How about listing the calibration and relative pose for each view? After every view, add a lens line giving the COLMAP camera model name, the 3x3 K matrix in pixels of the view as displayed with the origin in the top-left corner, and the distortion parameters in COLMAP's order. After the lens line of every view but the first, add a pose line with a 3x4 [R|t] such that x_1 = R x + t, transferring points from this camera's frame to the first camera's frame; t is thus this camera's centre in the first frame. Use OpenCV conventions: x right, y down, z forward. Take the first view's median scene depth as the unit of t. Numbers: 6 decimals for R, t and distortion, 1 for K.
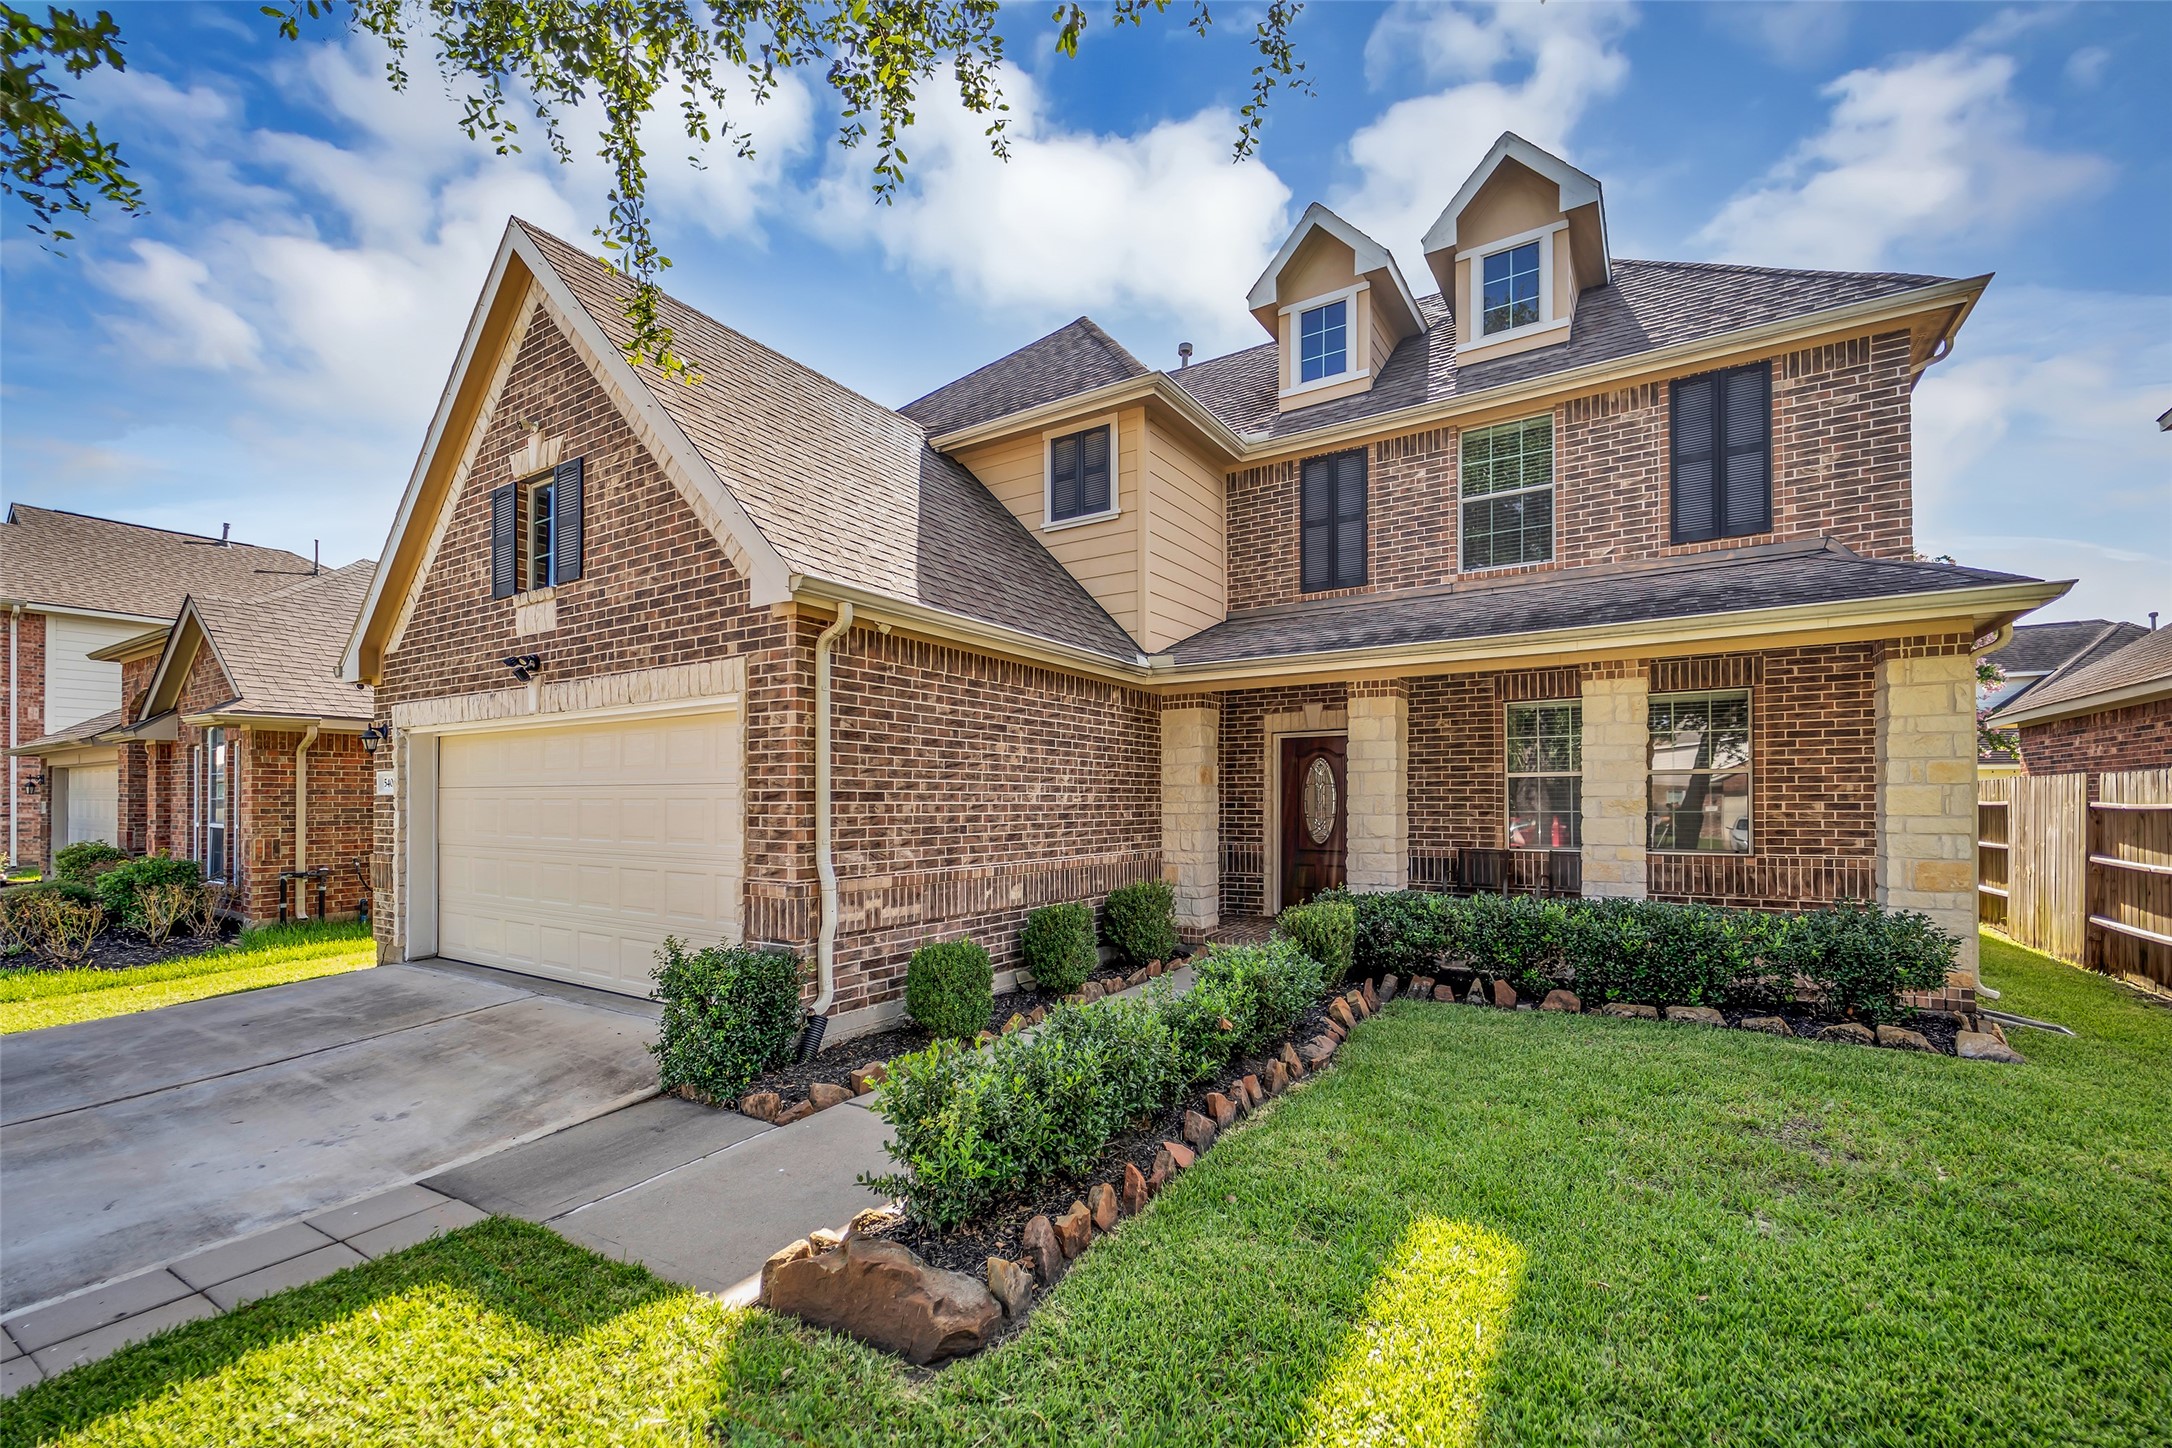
lens RADIAL K [[877.2, 0, 1075.8], [0, 877.2, 721.4], [0, 0, 1]] dist [-0.000962, -0.000662]
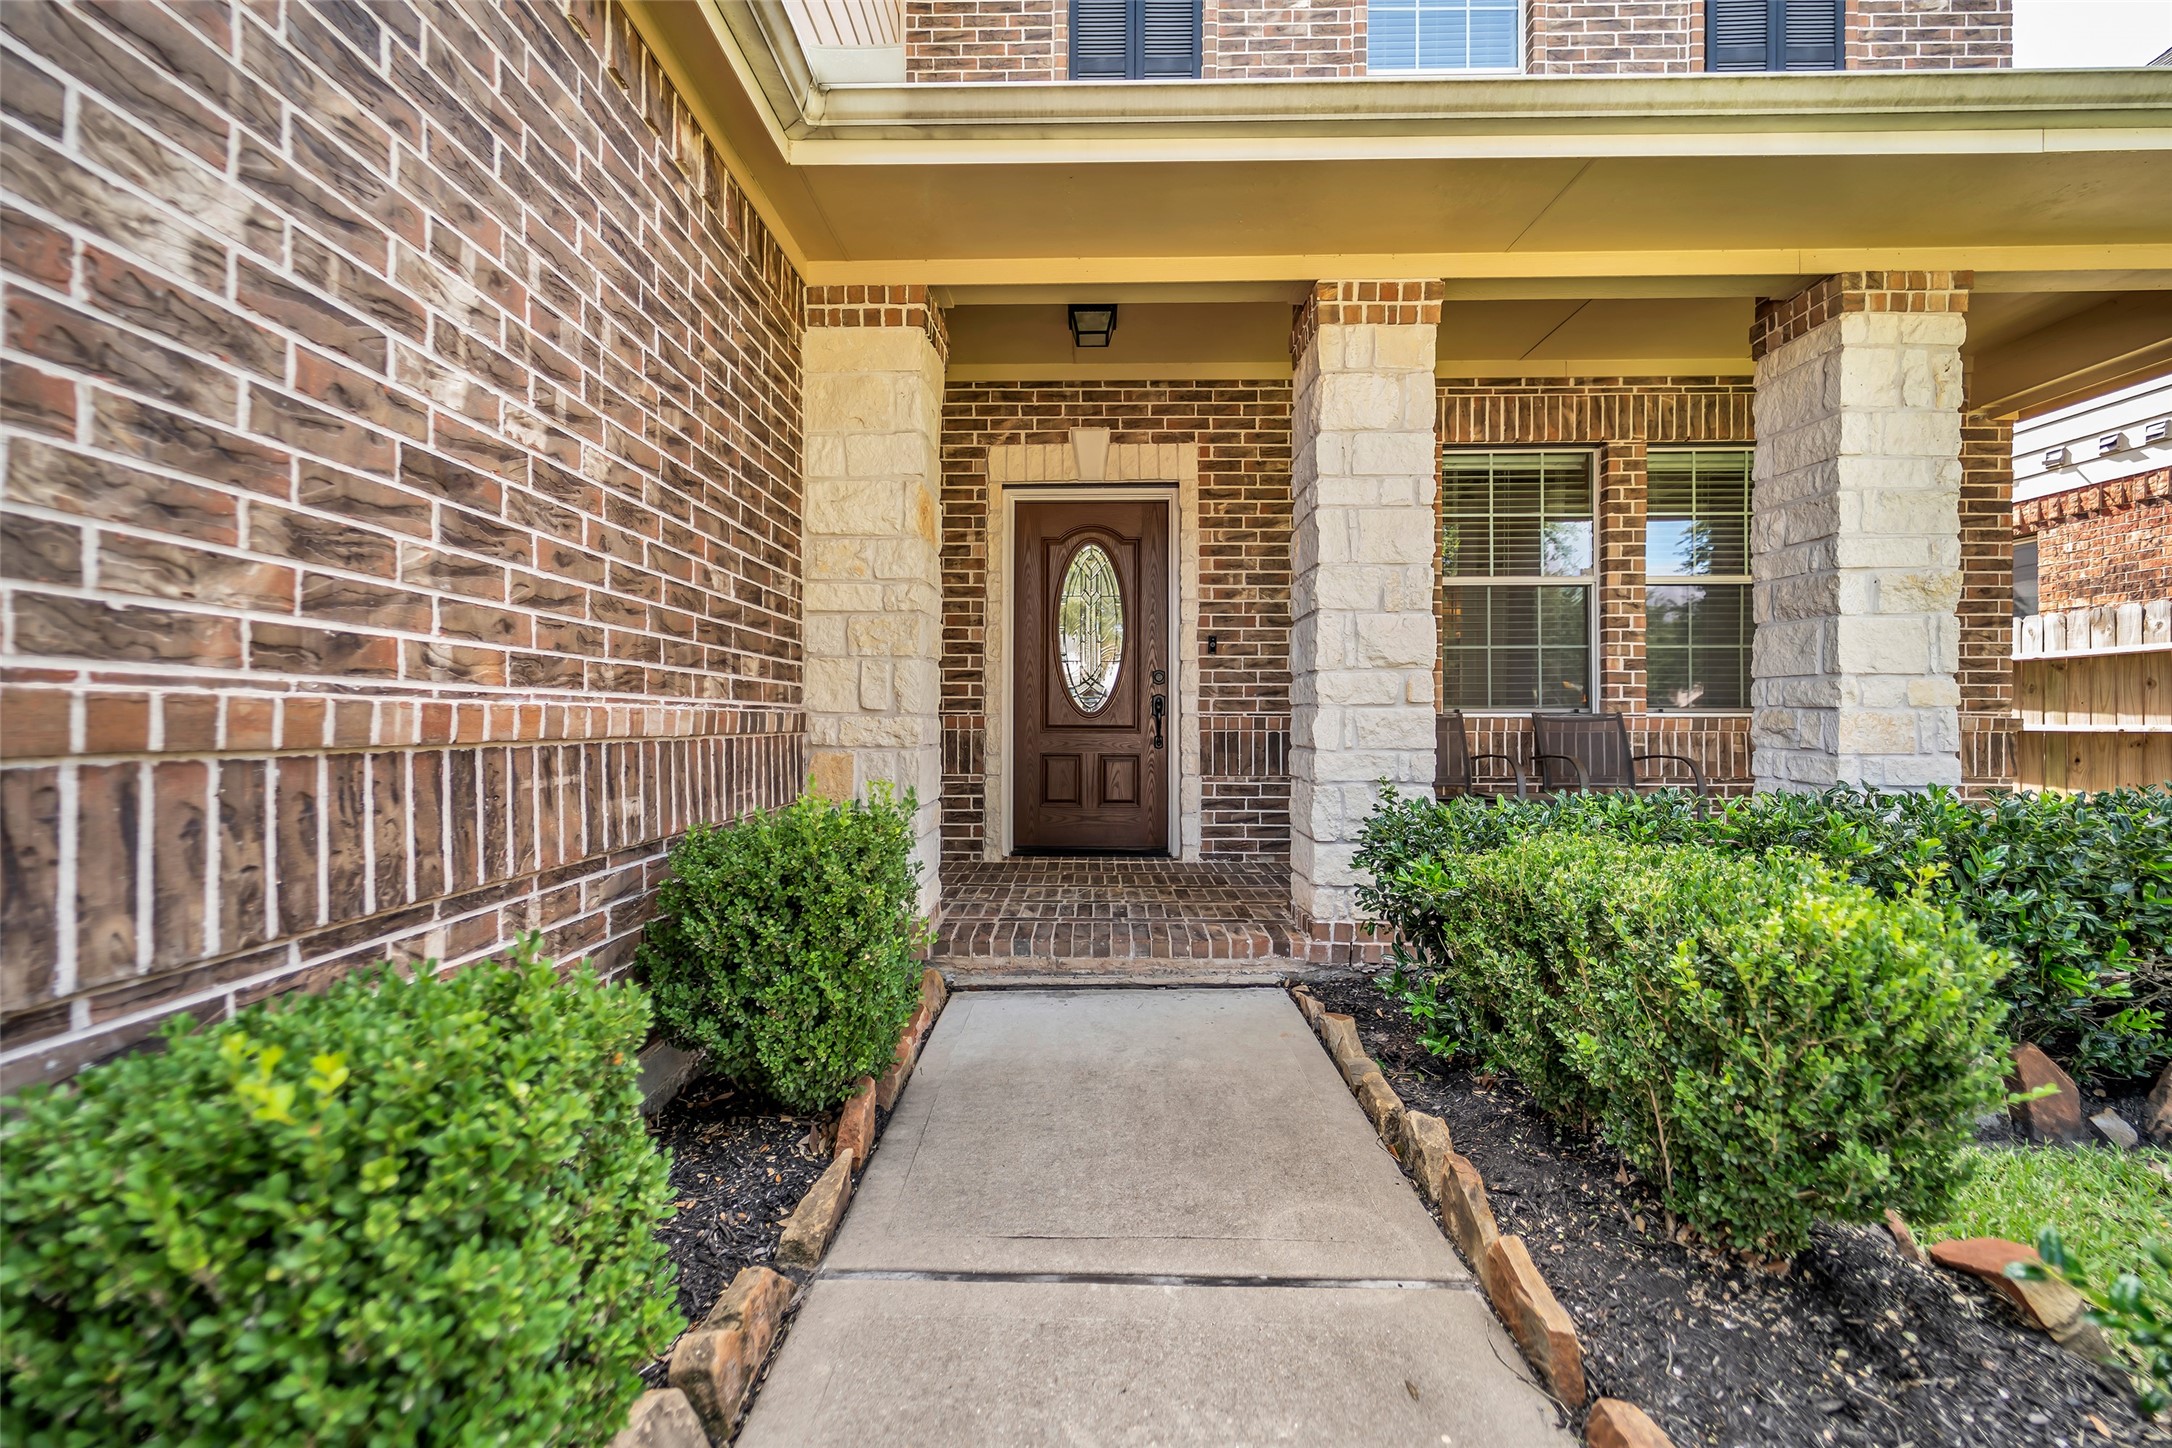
lens RADIAL K [[877.2, 0, 1075.8], [0, 877.2, 721.4], [0, 0, 1]] dist [-0.000962, -0.000662]
pose [[0.848562, 0.001297, 0.529094, 0.002698], [-0.050765, 0.995583, 0.078977, 0.129492], [-0.526654, -0.093876, 0.844880, 0.705125]]
